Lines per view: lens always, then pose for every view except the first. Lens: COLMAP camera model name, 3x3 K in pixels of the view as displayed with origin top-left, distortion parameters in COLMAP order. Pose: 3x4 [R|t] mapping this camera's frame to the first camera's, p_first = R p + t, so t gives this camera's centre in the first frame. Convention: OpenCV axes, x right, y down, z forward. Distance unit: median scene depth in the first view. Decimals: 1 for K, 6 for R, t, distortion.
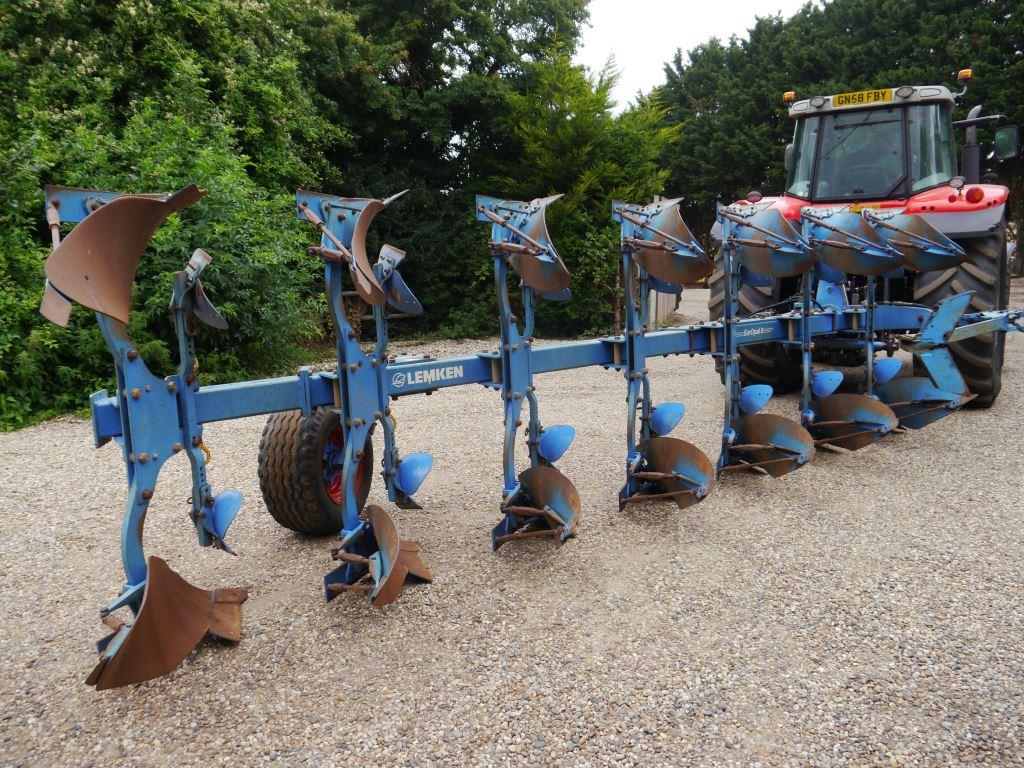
lens RADIAL K [[848.4, 0, 512.0], [0, 848.4, 384.0], [0, 0, 1]] dist [-0.028568, 0.007701]
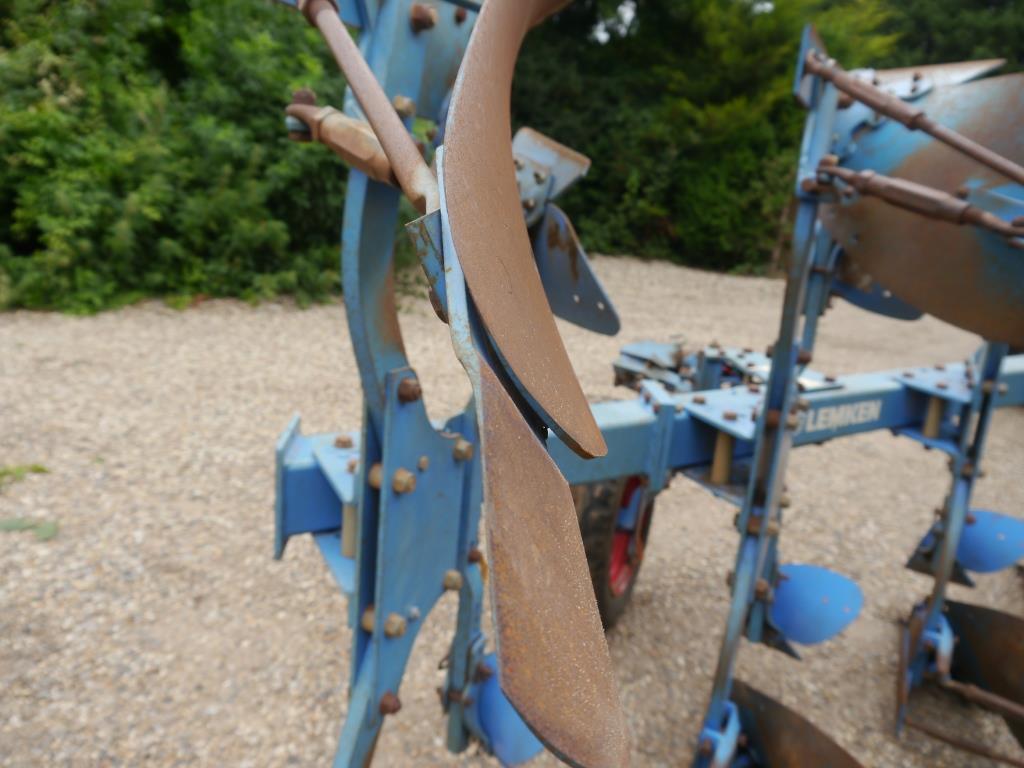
lens RADIAL K [[848.4, 0, 512.0], [0, 848.4, 384.0], [0, 0, 1]] dist [-0.028568, 0.007701]
pose [[0.986517, 0.154375, -0.054340, -0.208353], [-0.146754, 0.981395, 0.123801, -0.050722], [0.072441, -0.114157, 0.990818, 0.334245]]
